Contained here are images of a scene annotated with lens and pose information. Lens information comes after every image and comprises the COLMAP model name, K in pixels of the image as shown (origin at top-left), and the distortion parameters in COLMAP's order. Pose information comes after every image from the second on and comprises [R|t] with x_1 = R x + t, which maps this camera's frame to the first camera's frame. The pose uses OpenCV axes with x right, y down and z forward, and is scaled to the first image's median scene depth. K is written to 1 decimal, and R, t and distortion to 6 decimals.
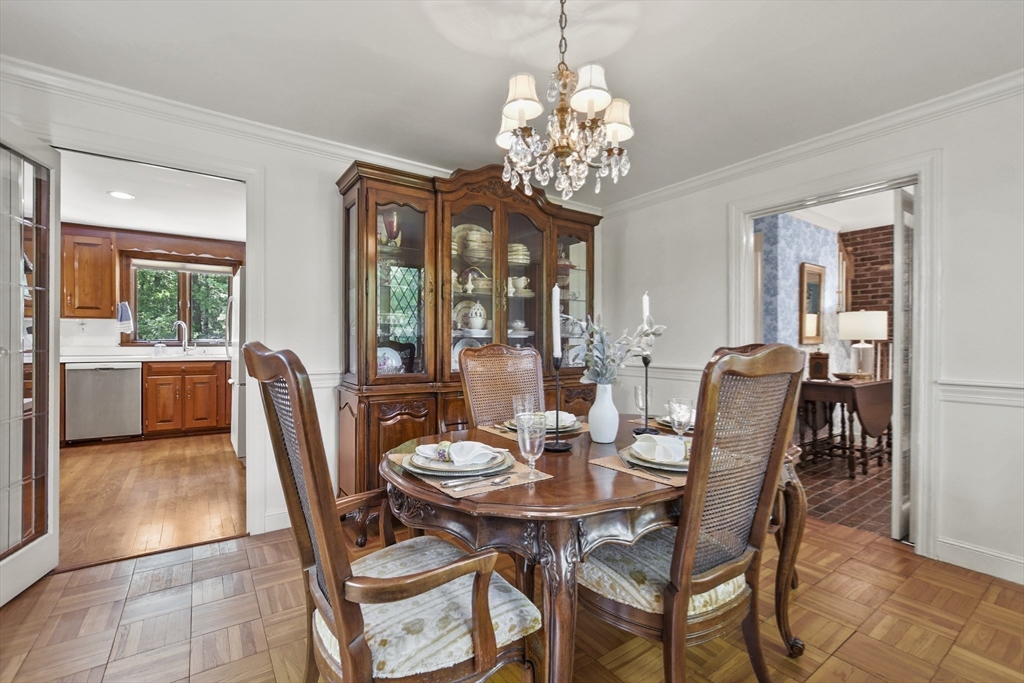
lens RADIAL K [[451.5, 0, 509.9], [0, 451.5, 343.7], [0, 0, 1]] dist [-0.014212, 0.003708]
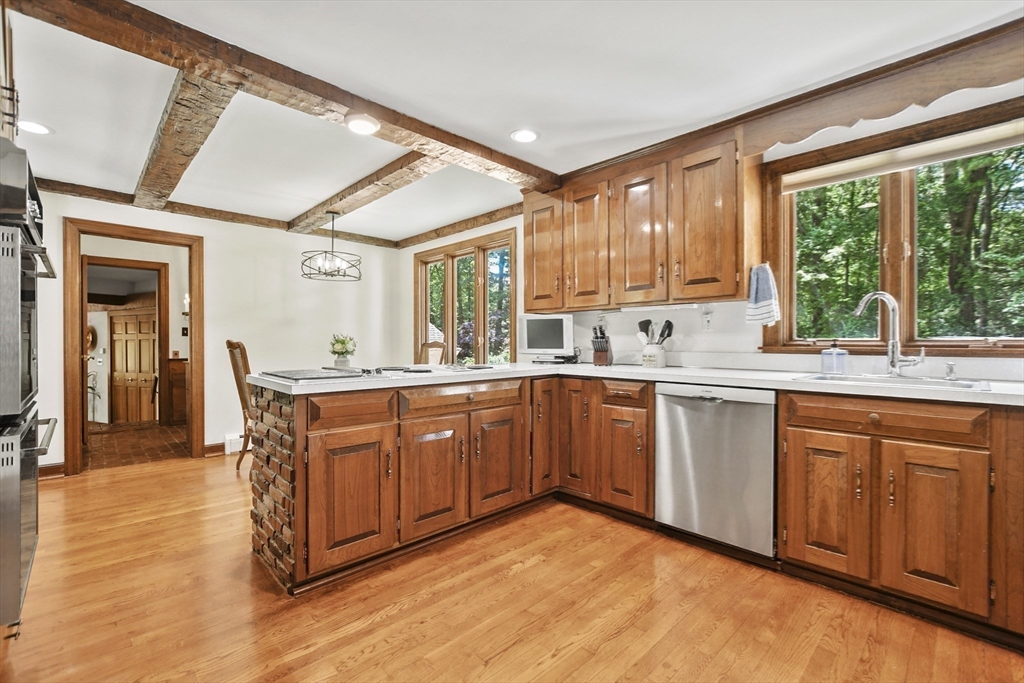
lens RADIAL K [[451.5, 0, 510.5], [0, 451.5, 345.3], [0, 0, 1]] dist [-0.014212, 0.003708]
pose [[0.158659, 0.004057, -0.987325, -0.414584], [-0.007394, 0.999968, 0.002921, -0.001813], [0.987306, 0.006837, 0.158684, 0.644758]]
